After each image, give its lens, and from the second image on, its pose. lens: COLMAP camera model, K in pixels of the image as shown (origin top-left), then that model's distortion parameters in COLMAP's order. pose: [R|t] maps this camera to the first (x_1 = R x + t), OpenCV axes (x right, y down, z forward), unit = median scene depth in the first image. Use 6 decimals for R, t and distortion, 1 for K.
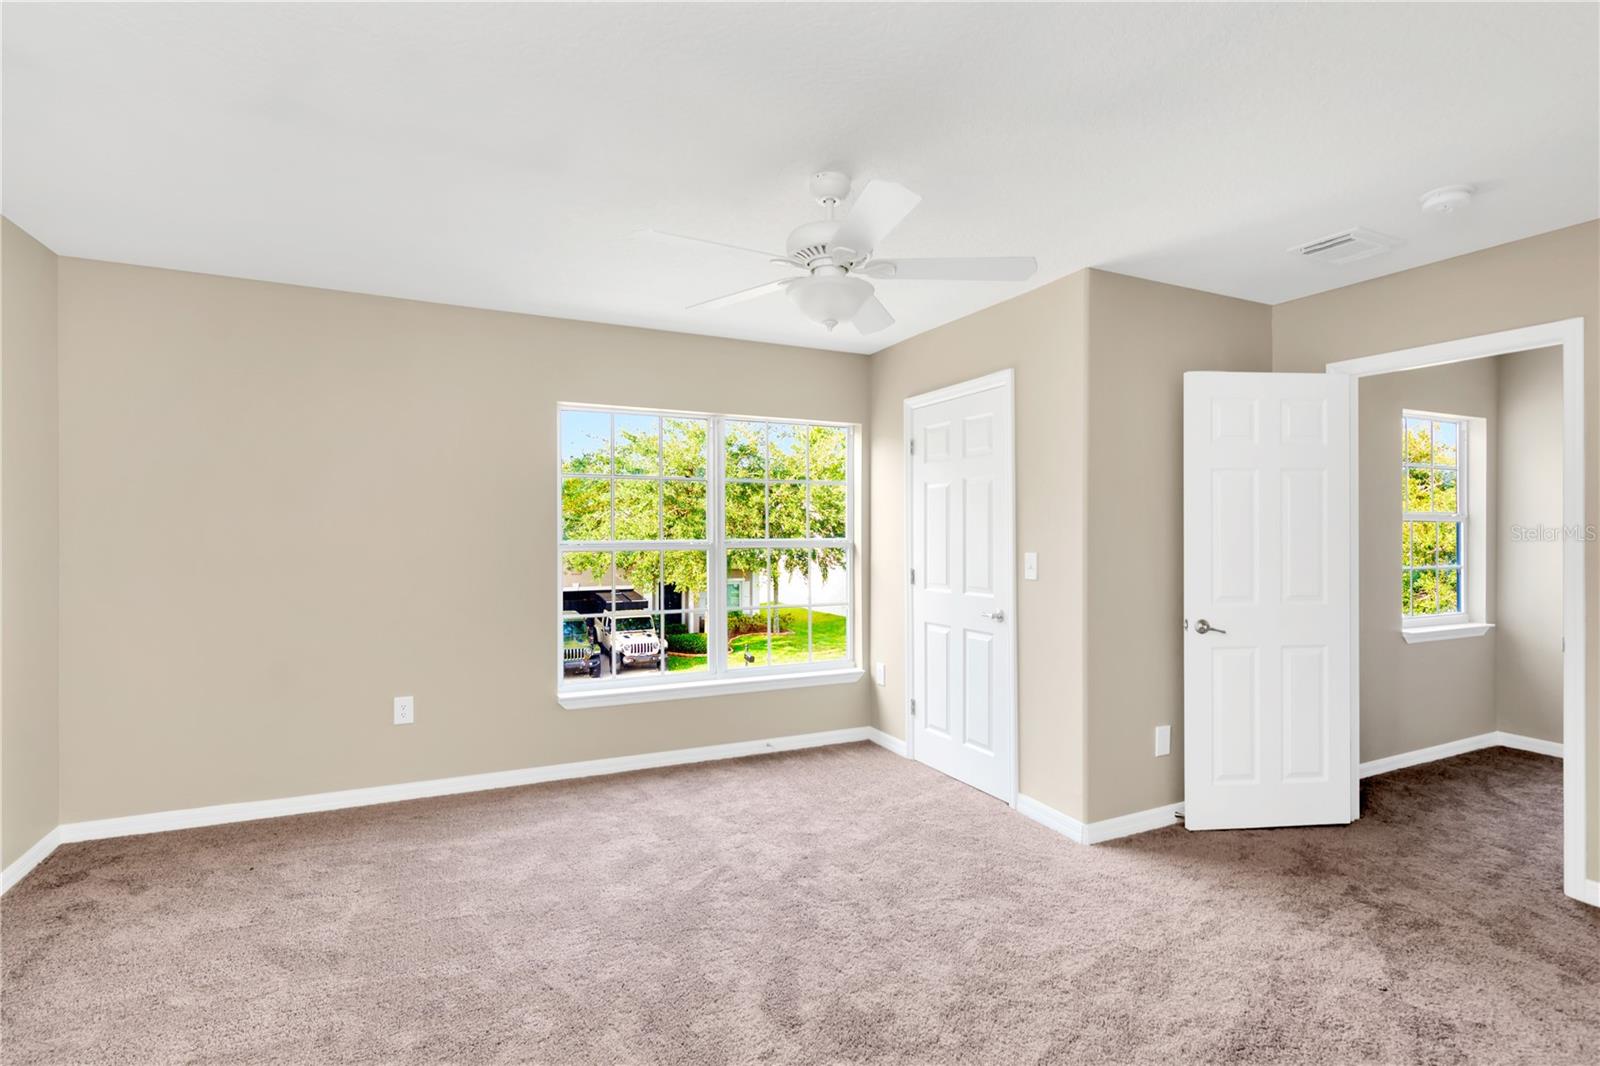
lens RADIAL K [[777.1, 0, 797.6], [0, 777.1, 536.3], [0, 0, 1]] dist [-0.001972, -0.000259]
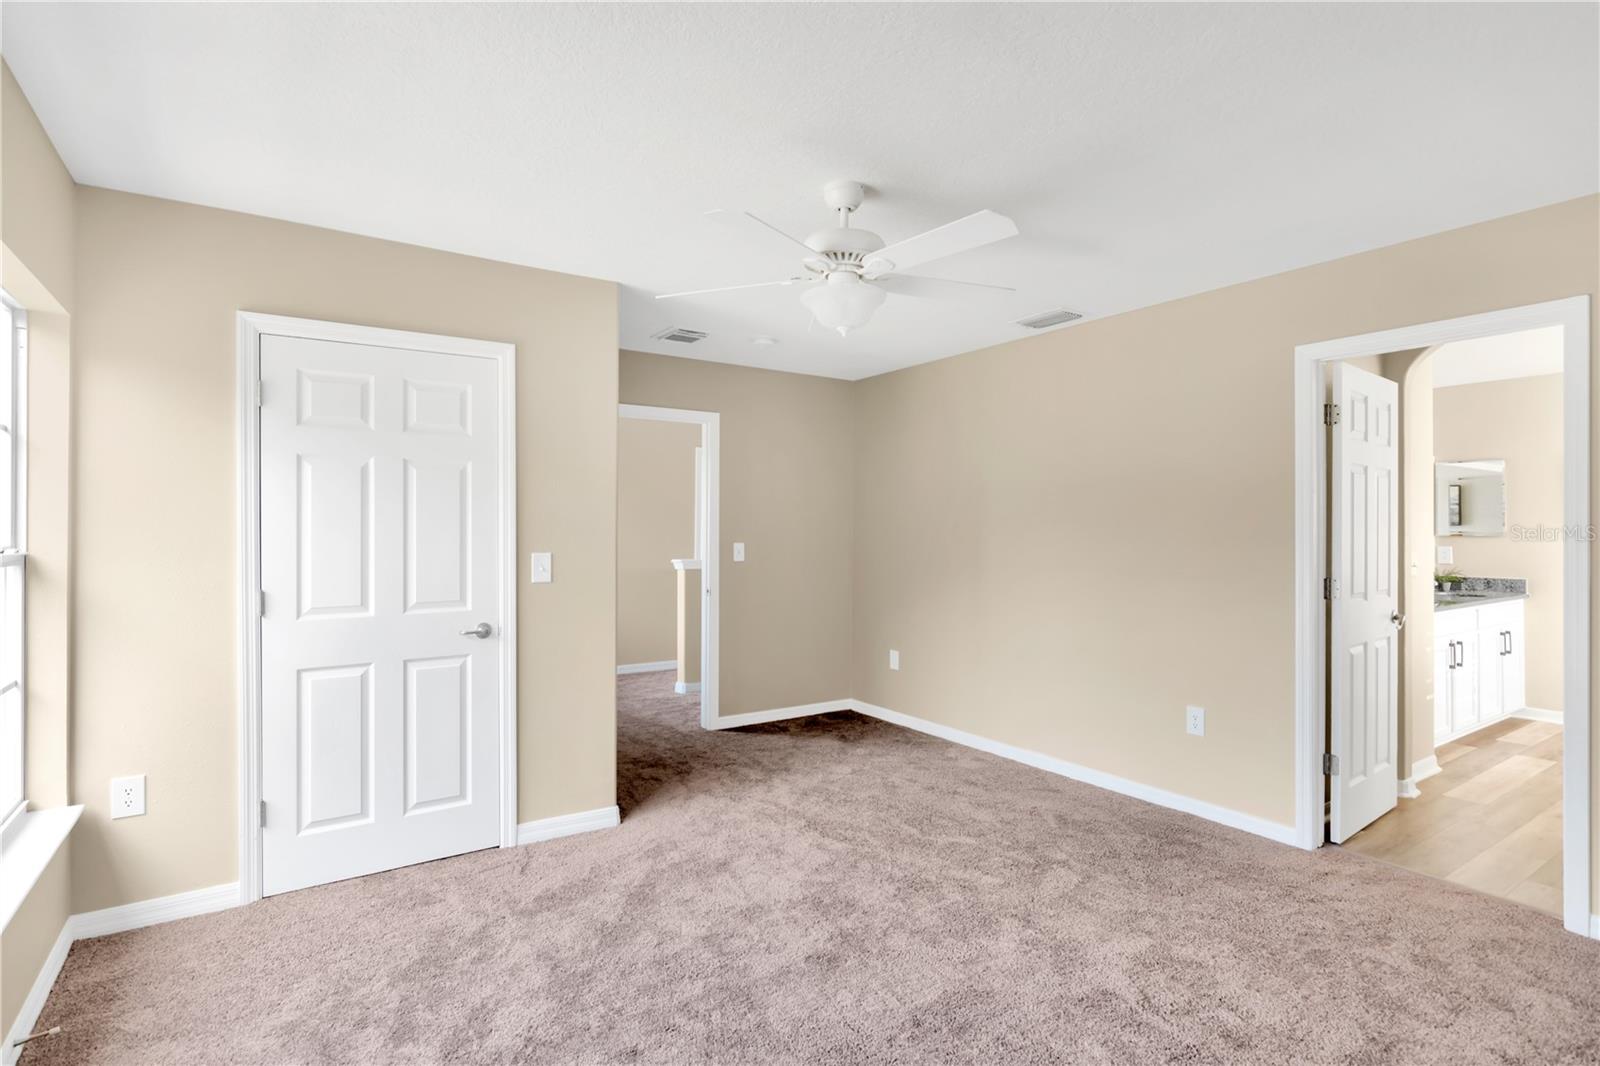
lens RADIAL K [[777.1, 0, 797.6], [0, 777.1, 536.3], [0, 0, 1]] dist [-0.001972, -0.000259]
pose [[-0.142964, -0.007894, 0.989696, -0.632161], [0.006893, 0.999936, 0.008972, -0.005442], [-0.989704, 0.008105, -0.142900, 0.799959]]
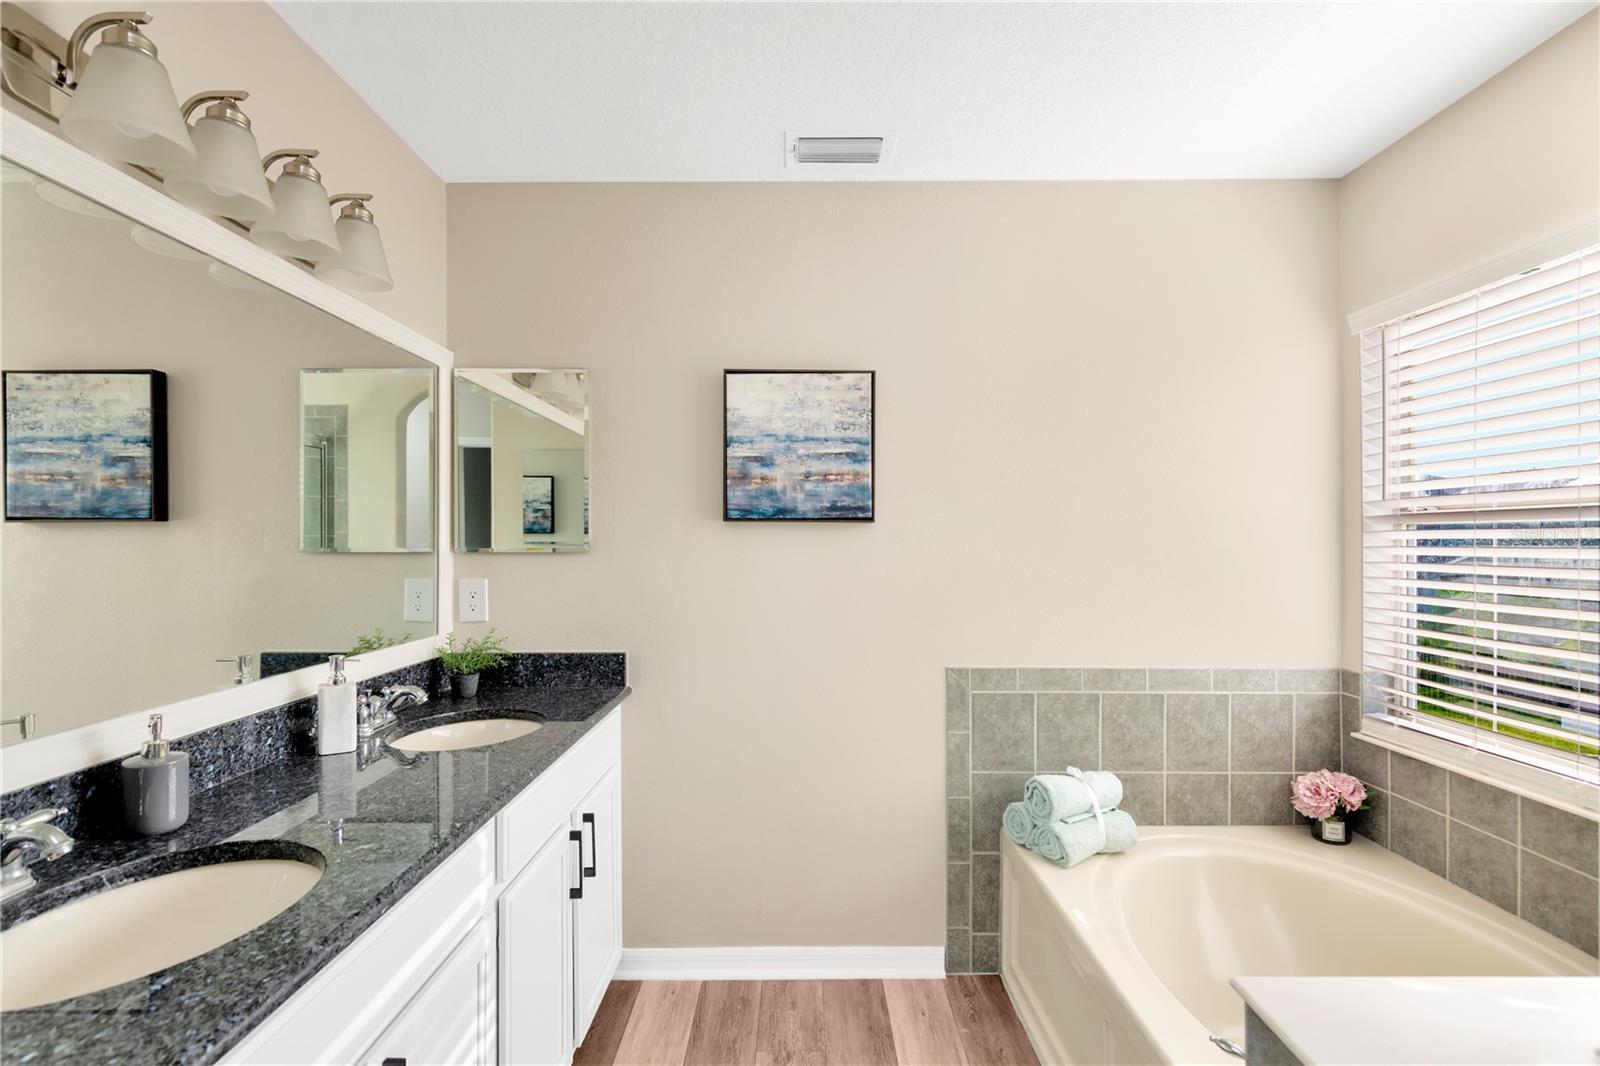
lens RADIAL K [[777.1, 0, 797.6], [0, 777.1, 536.3], [0, 0, 1]] dist [-0.001972, -0.000259]
pose [[-0.899571, 0.001354, 0.436771, -0.372214], [0.003844, 0.999981, 0.004816, -0.004275], [-0.436757, 0.006011, -0.899560, 0.473898]]
